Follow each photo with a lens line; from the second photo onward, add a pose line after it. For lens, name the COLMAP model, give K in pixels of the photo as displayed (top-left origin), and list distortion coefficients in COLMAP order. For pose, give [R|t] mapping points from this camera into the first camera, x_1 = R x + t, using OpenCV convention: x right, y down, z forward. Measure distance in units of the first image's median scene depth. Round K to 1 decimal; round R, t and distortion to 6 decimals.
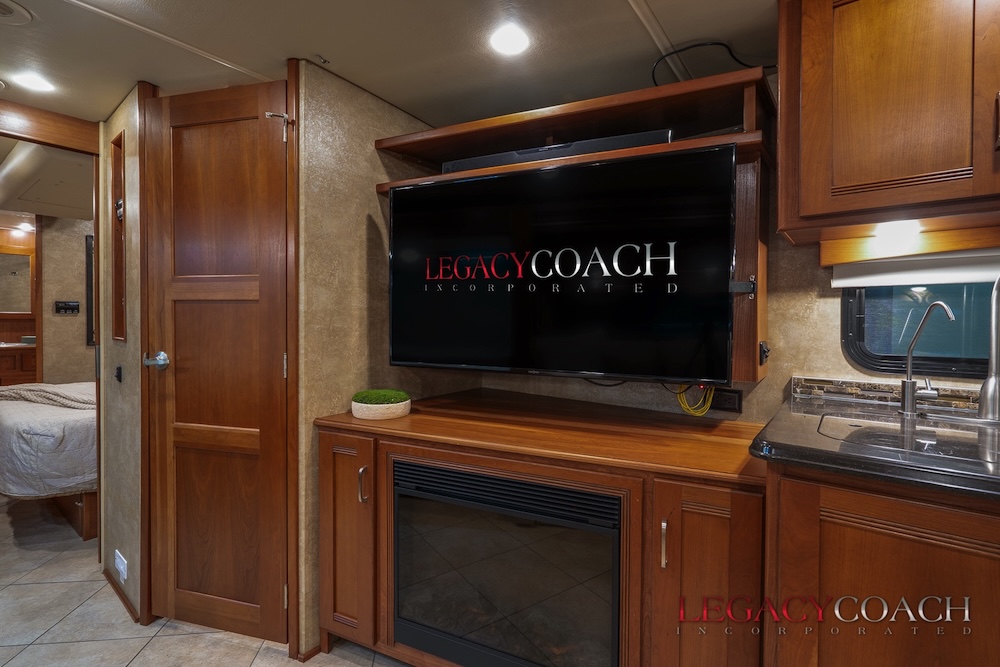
lens RADIAL K [[487.3, 0, 518.5], [0, 487.3, 320.1], [0, 0, 1]] dist [-0.005305, 0.003016]
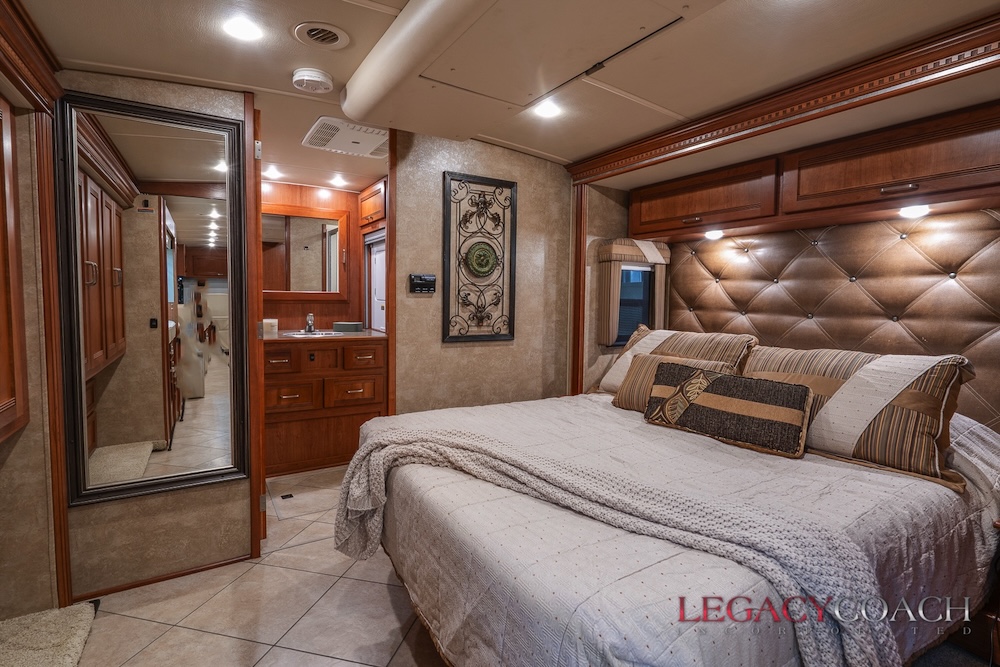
lens RADIAL K [[487.3, 0, 493.7], [0, 487.3, 329.4], [0, 0, 1]] dist [-0.005305, 0.003016]
pose [[0.937821, 0.030750, -0.345756, -1.321803], [-0.011807, 0.998318, 0.056760, -0.008237], [0.346920, -0.049148, 0.936606, 0.907450]]
